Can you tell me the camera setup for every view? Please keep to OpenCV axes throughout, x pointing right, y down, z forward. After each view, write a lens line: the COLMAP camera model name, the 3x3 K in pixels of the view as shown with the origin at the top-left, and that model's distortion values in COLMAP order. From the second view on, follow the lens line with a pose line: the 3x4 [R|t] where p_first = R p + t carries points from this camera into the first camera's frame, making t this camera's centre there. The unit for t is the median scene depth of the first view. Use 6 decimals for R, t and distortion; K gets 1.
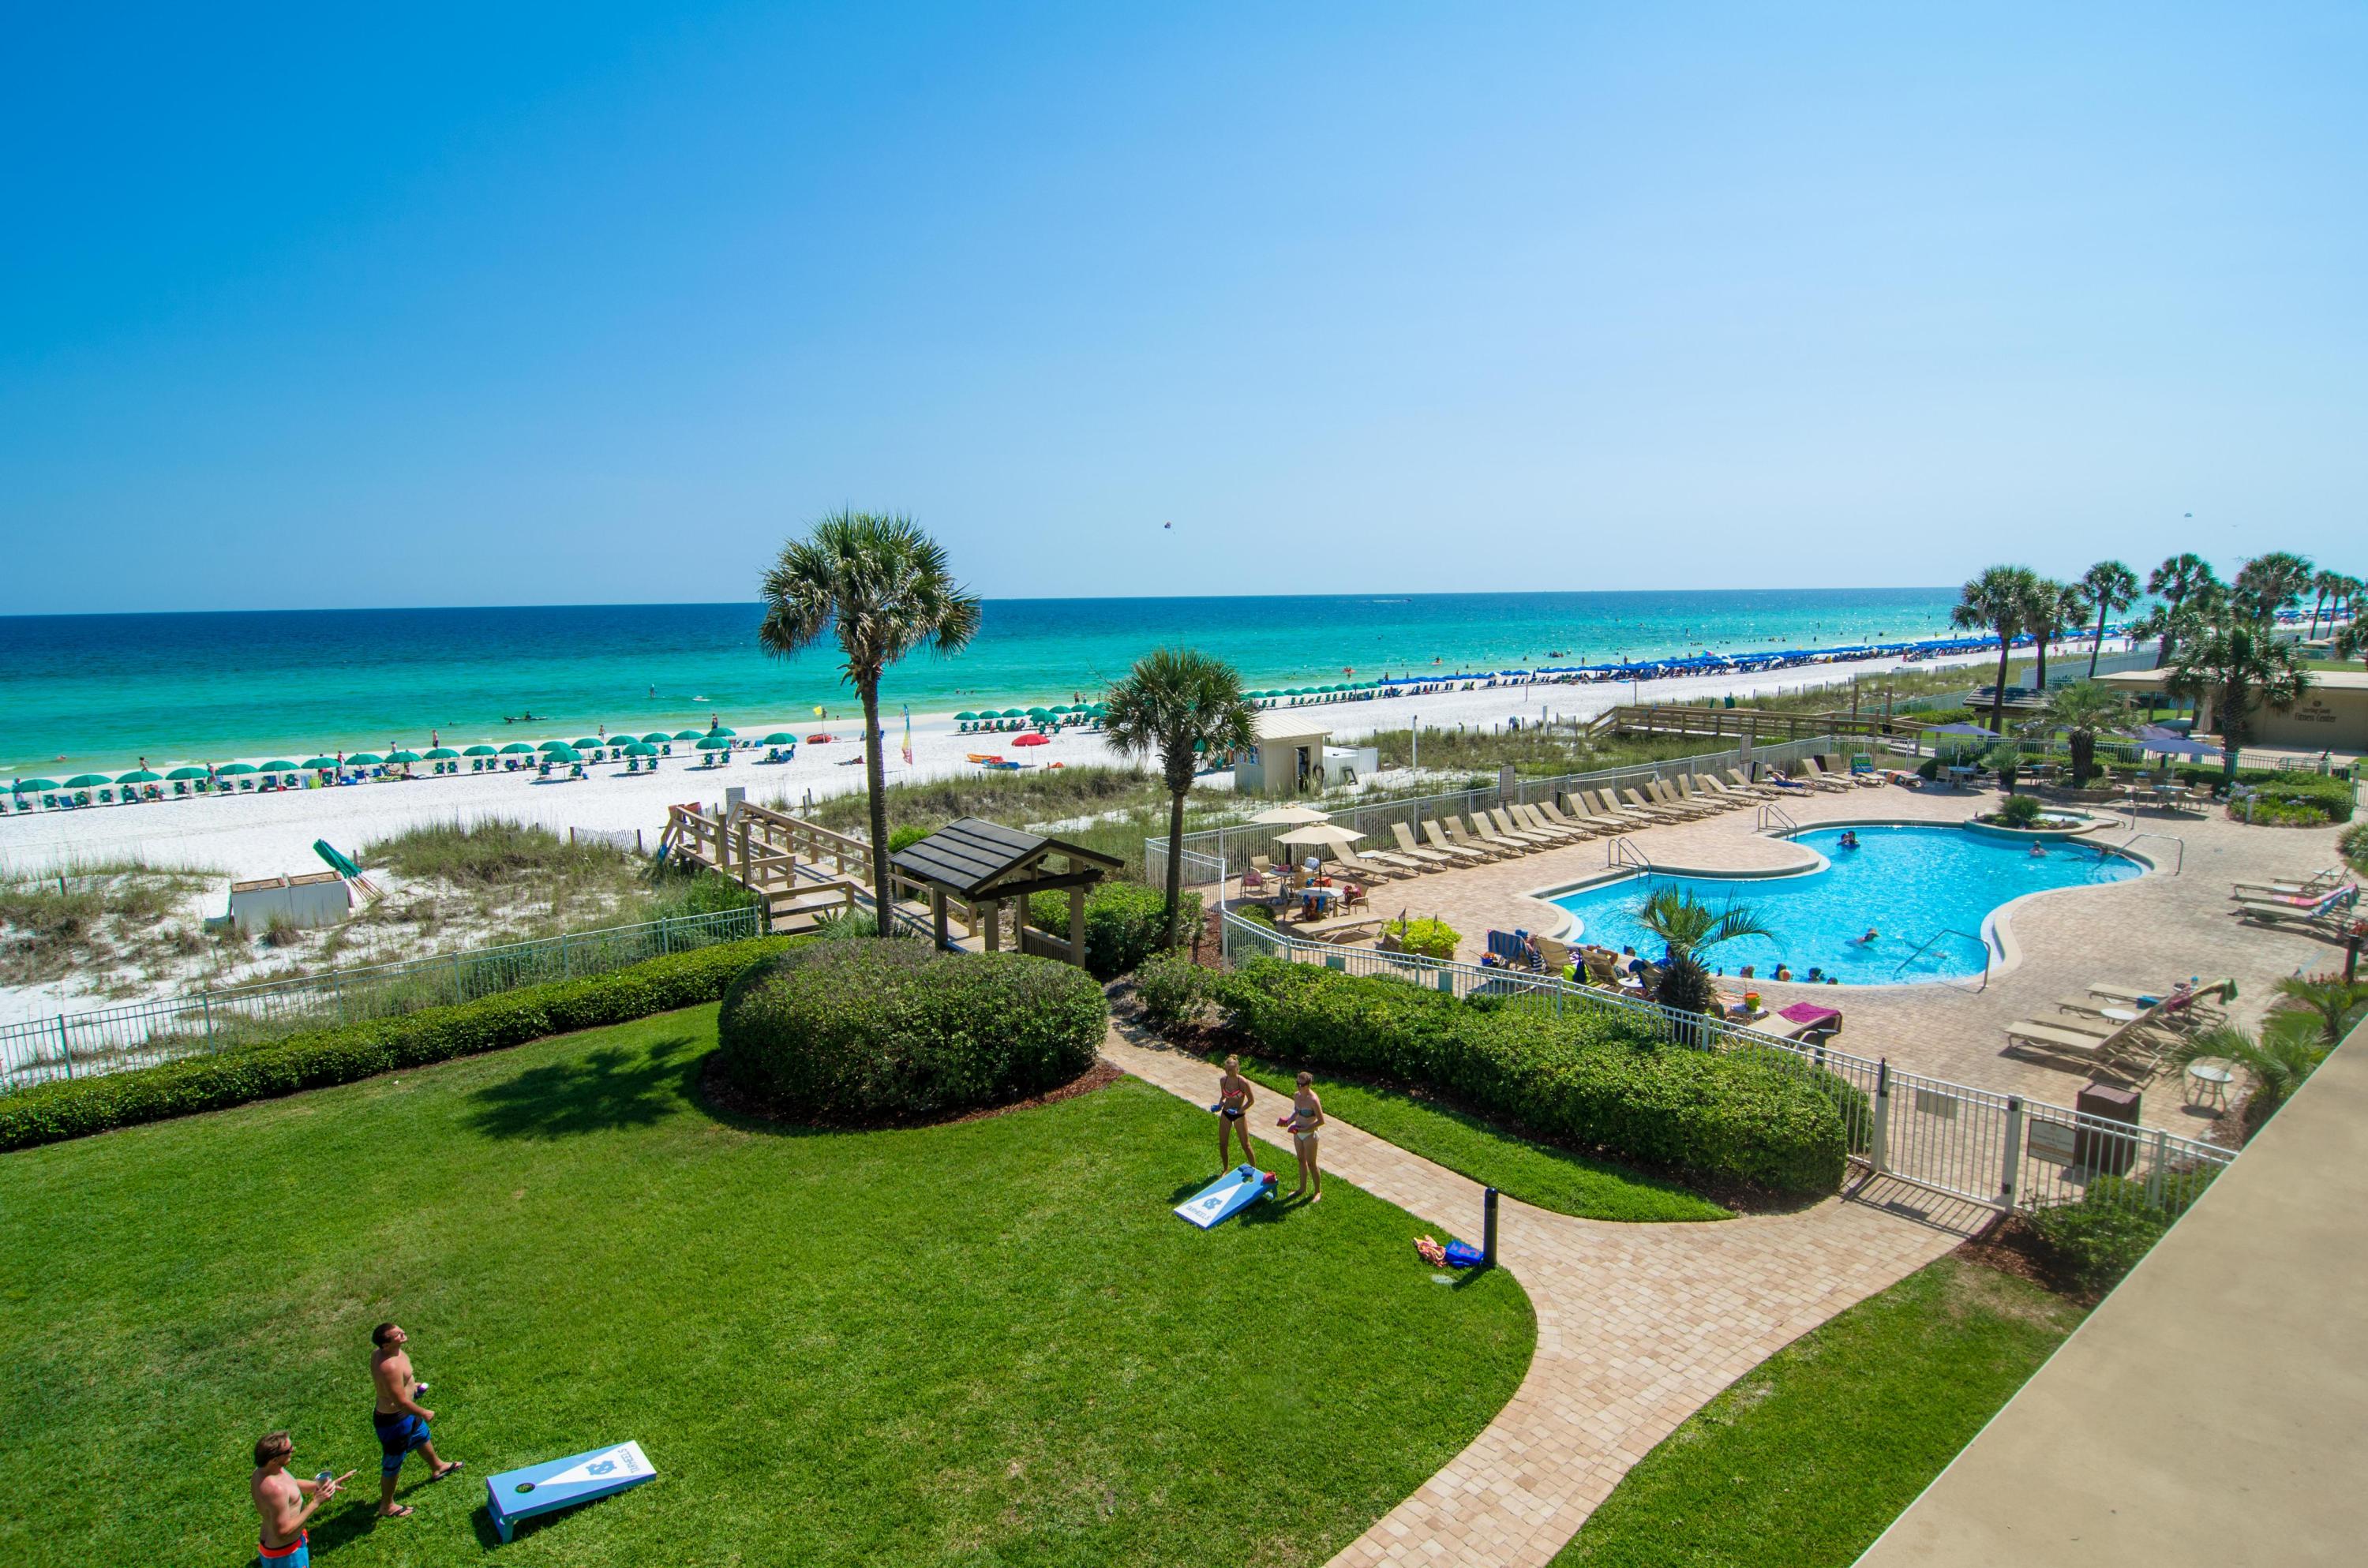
lens RADIAL K [[1266.9, 0, 1189.5], [0, 1266.9, 803.0], [0, 0, 1]] dist [-0.005202, -0.010739]
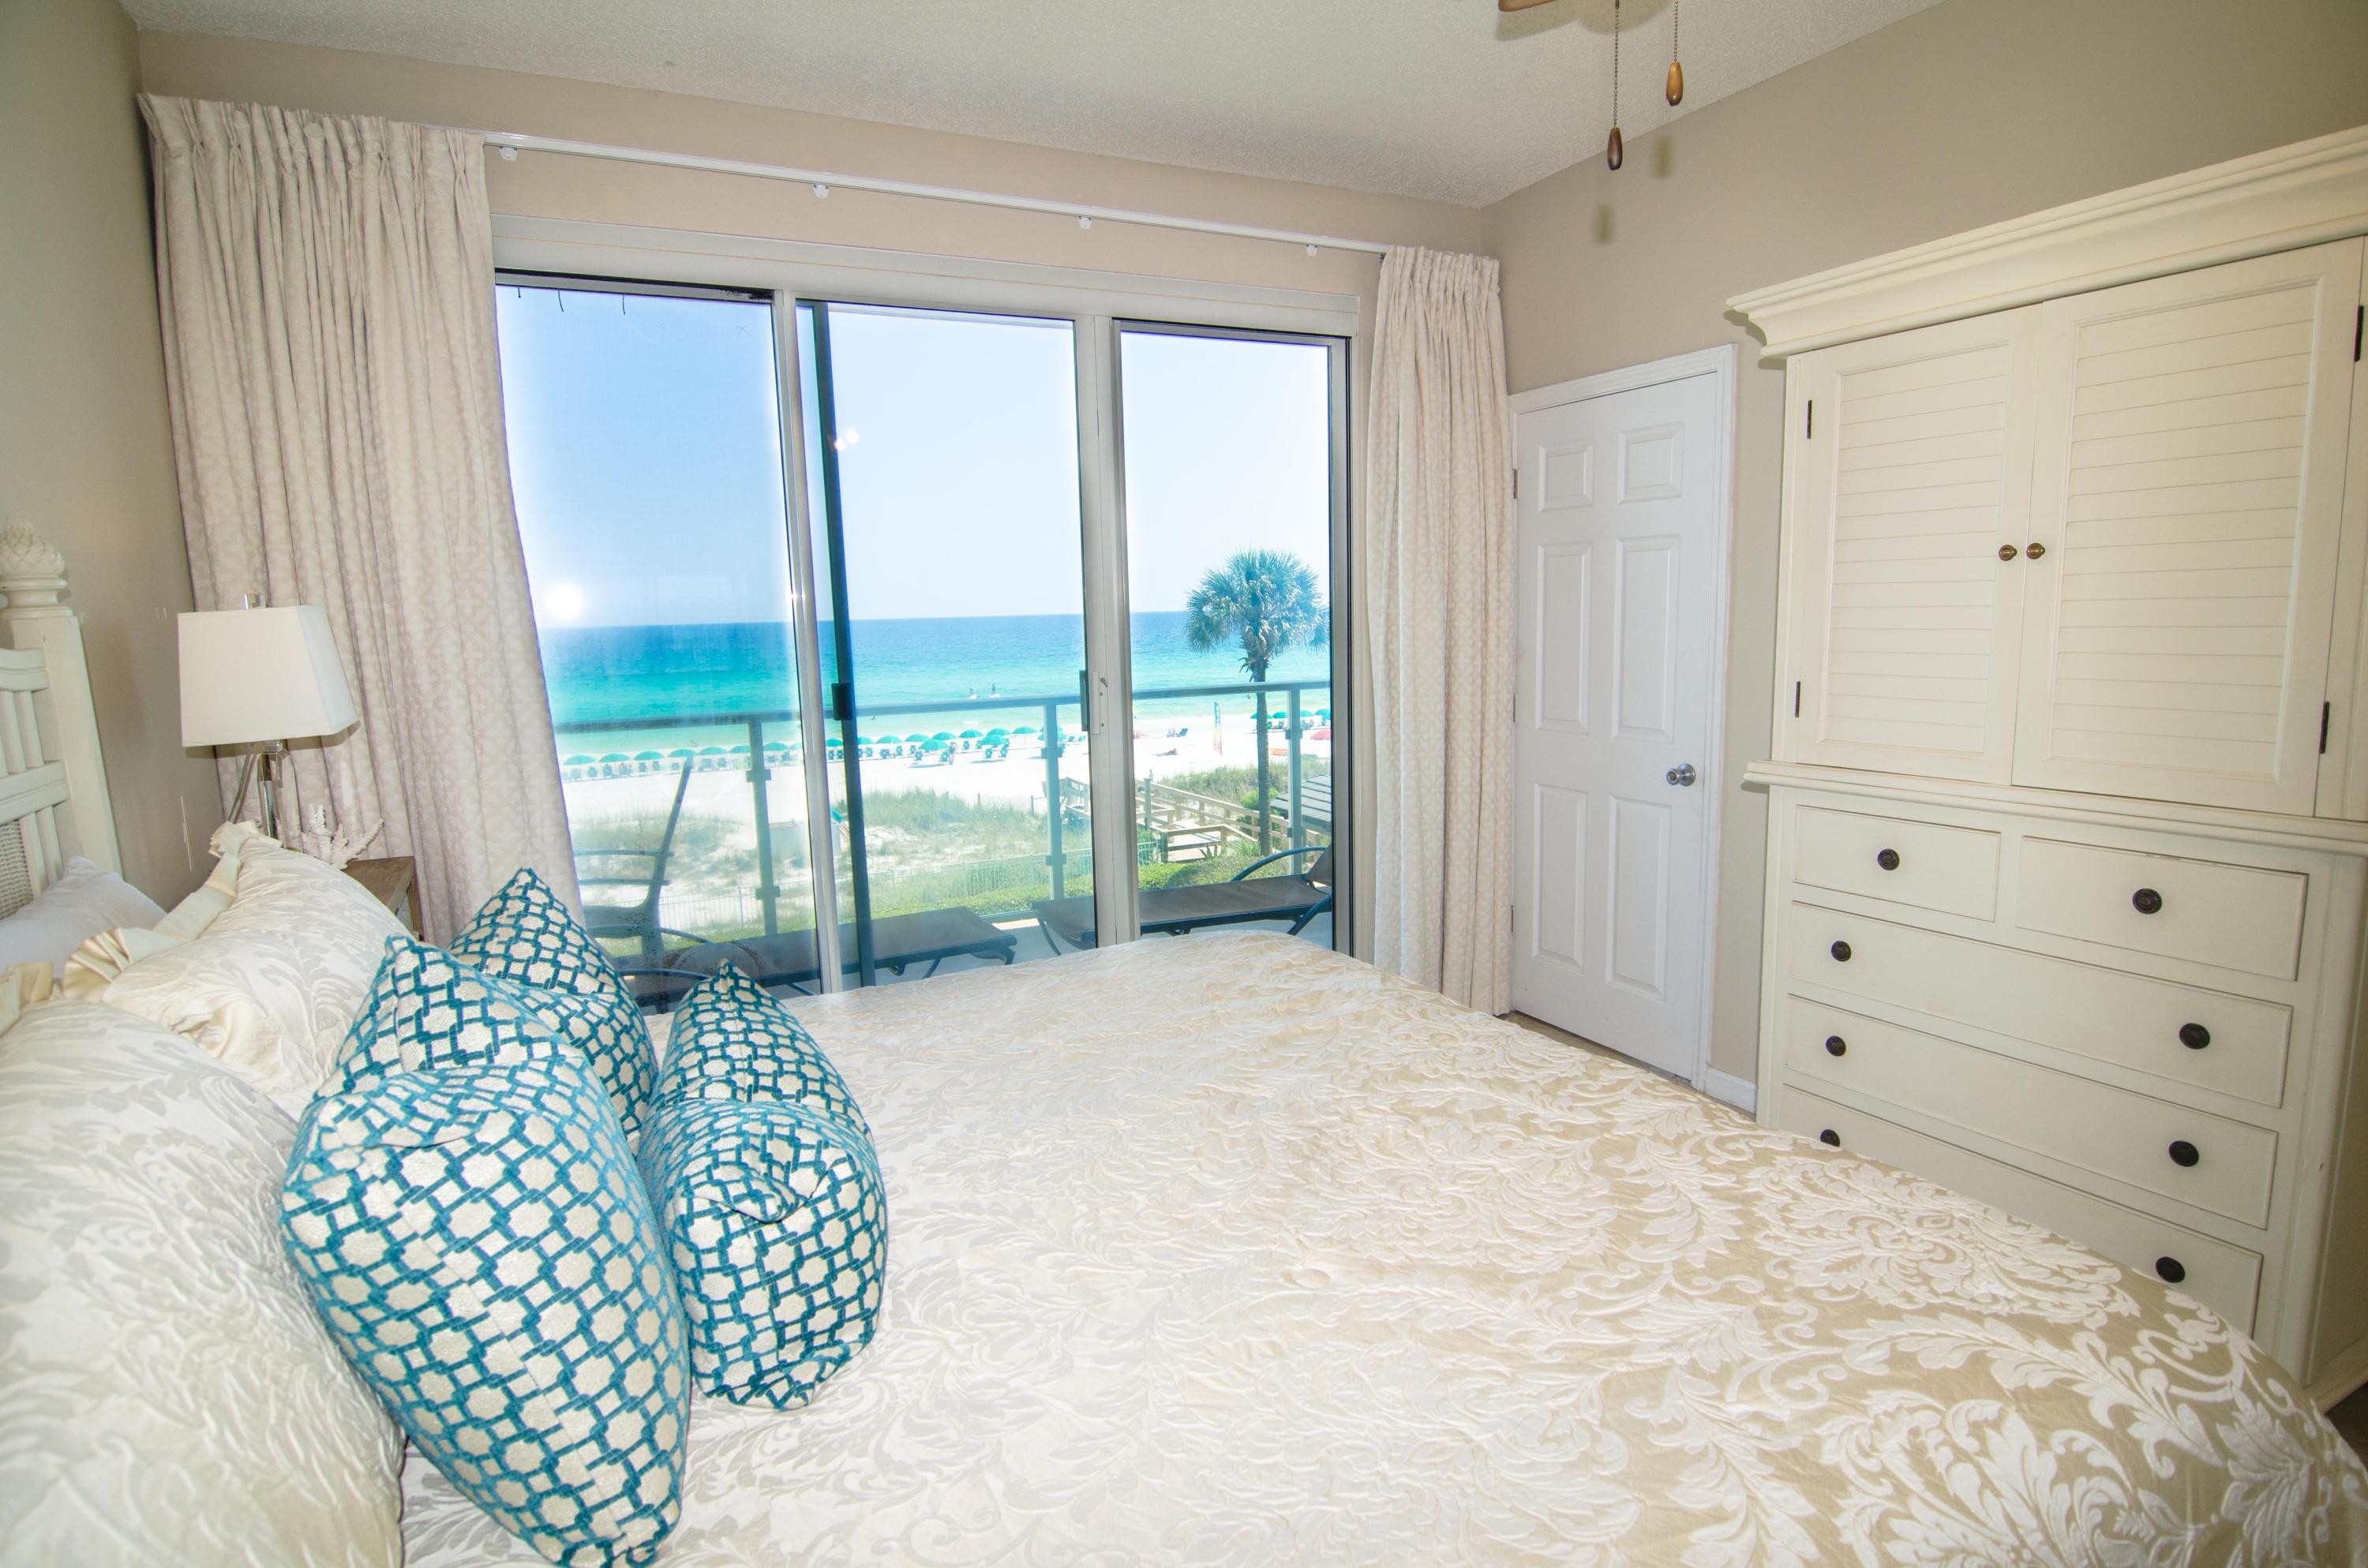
lens RADIAL K [[1266.9, 0, 1183.8], [0, 1266.9, 711.3], [0, 0, 1]] dist [-0.005202, -0.010739]
pose [[0.977107, 0.002859, -0.212730, -0.034194], [-0.019443, 0.996925, -0.075905, 0.046261], [0.211859, 0.078303, 0.974158, -0.297851]]
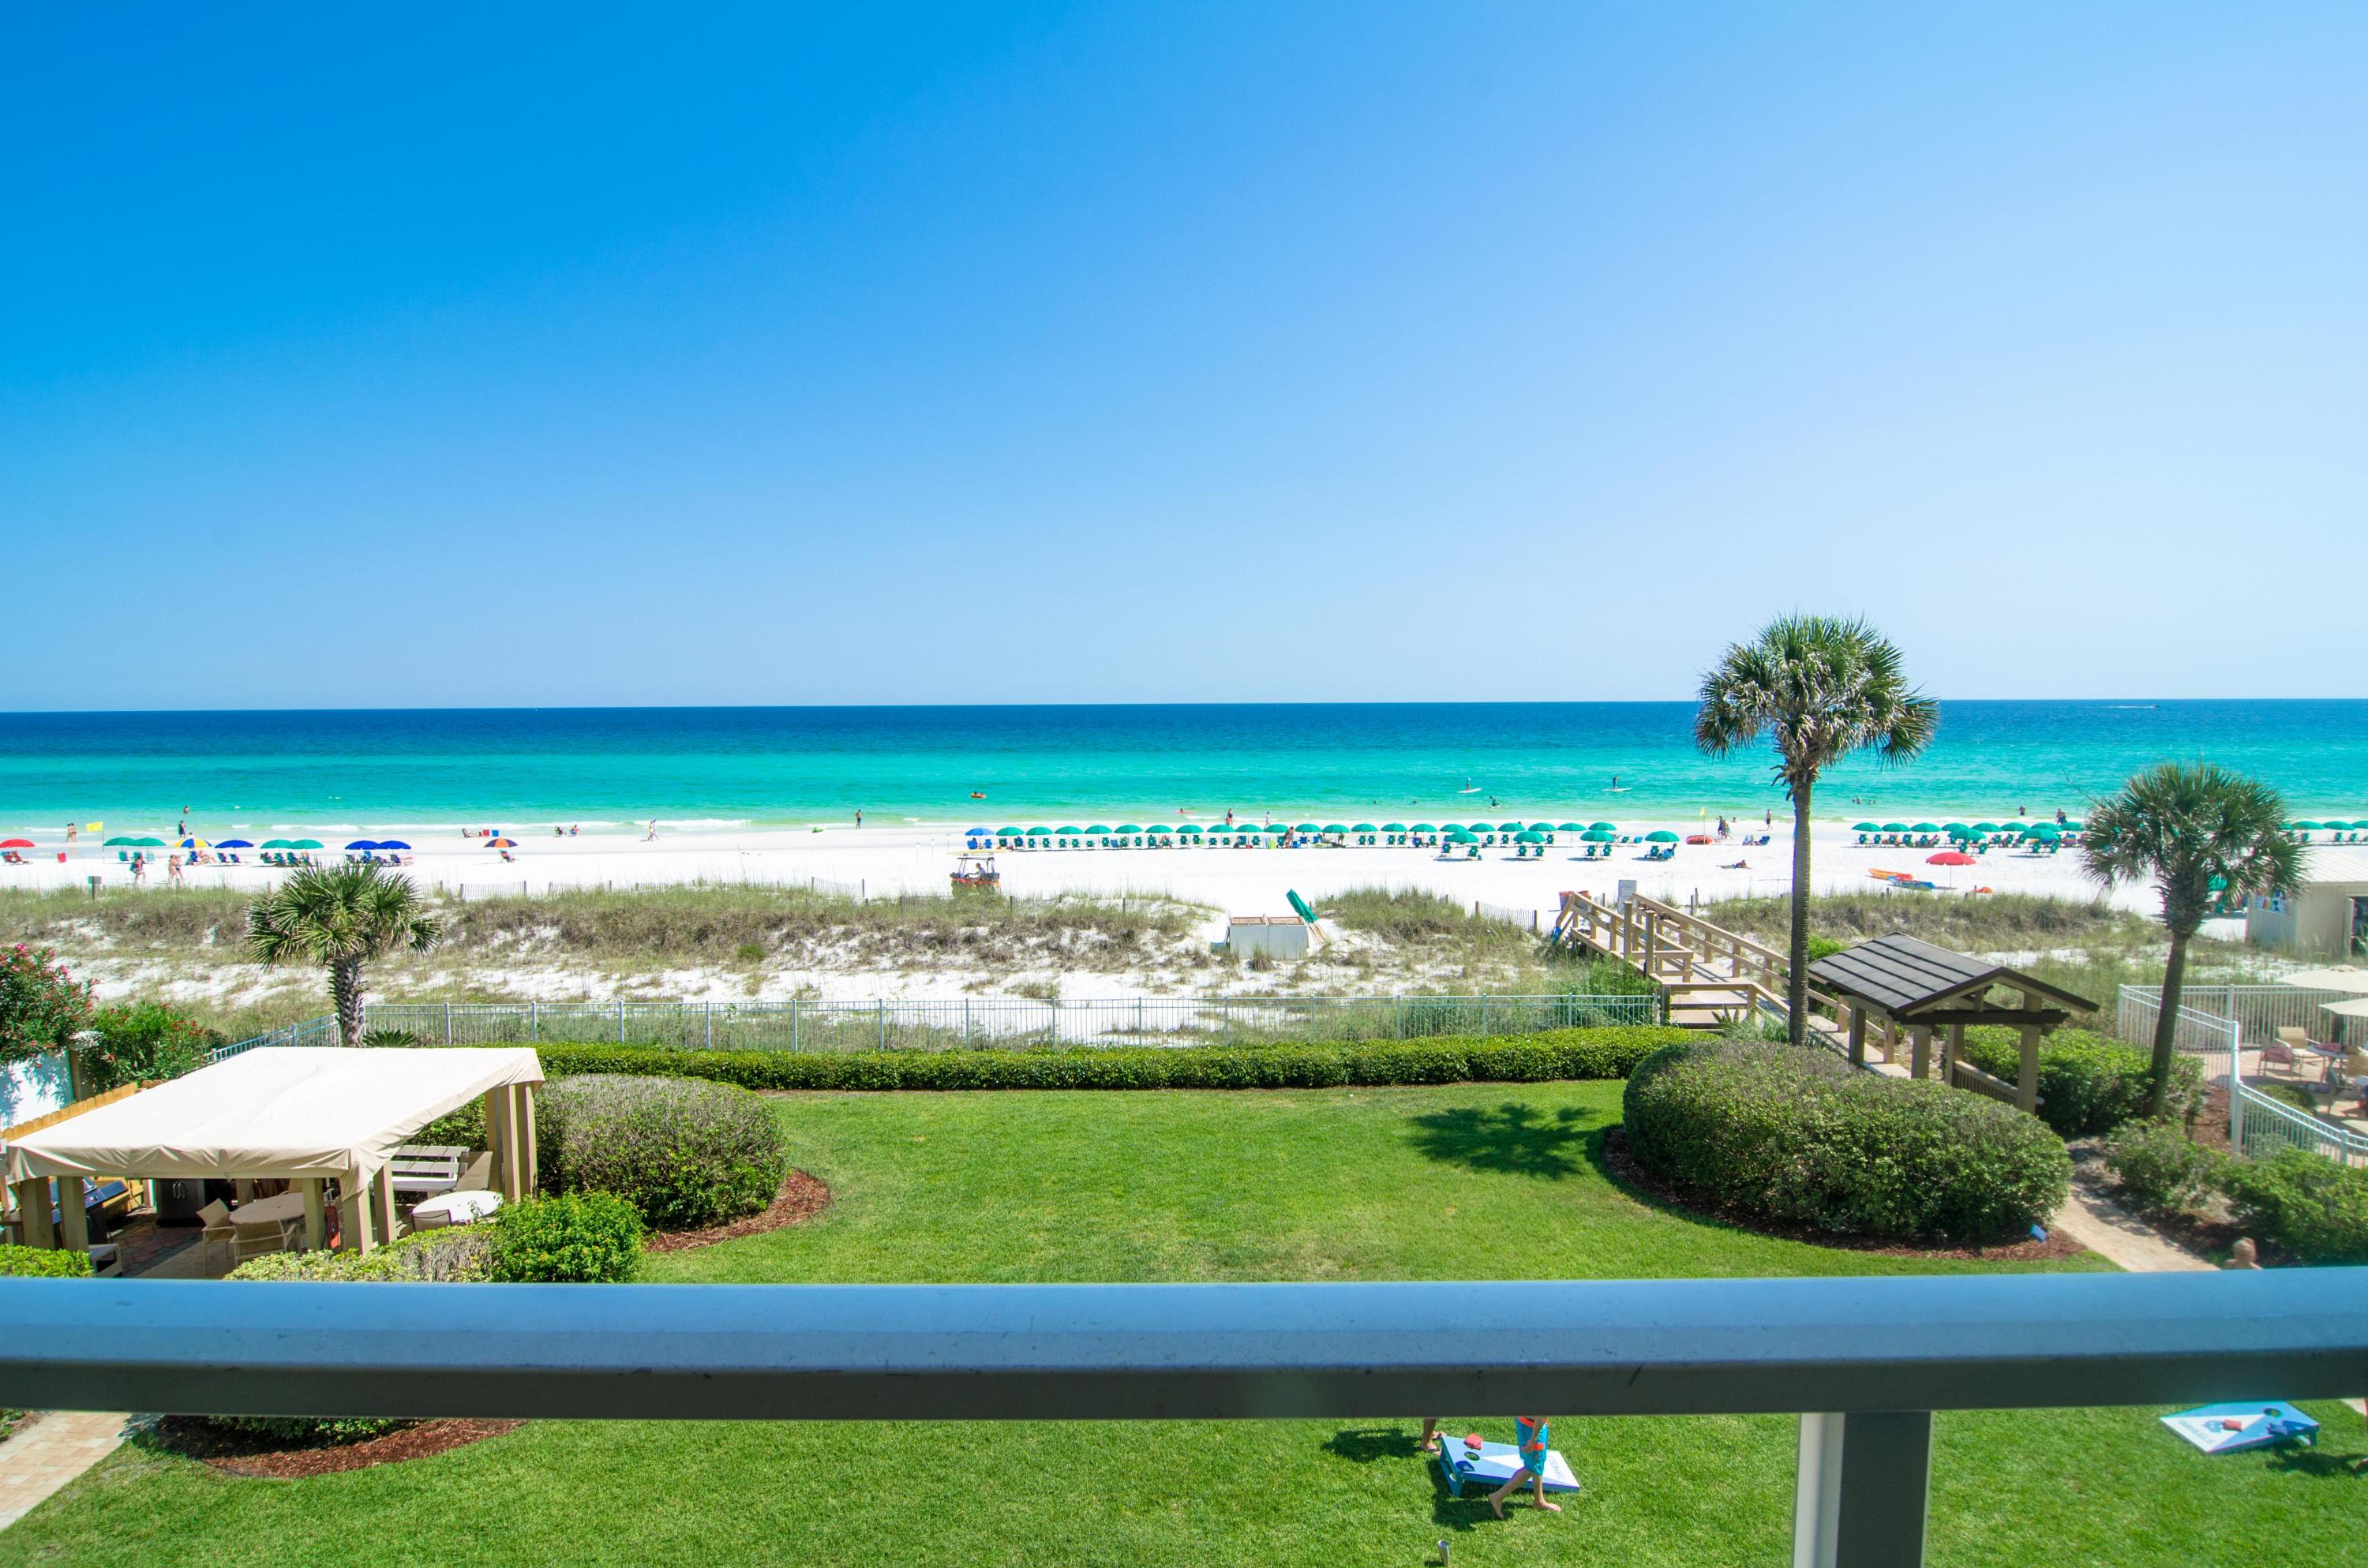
lens RADIAL K [[1266.9, 0, 1198.2], [0, 1266.9, 807.6], [0, 0, 1]] dist [-0.005202, -0.010739]
pose [[0.792397, 0.059878, -0.607060, -0.022181], [-0.104184, 0.993833, -0.037964, 0.007750], [0.601043, 0.093329, 0.793749, -0.053072]]
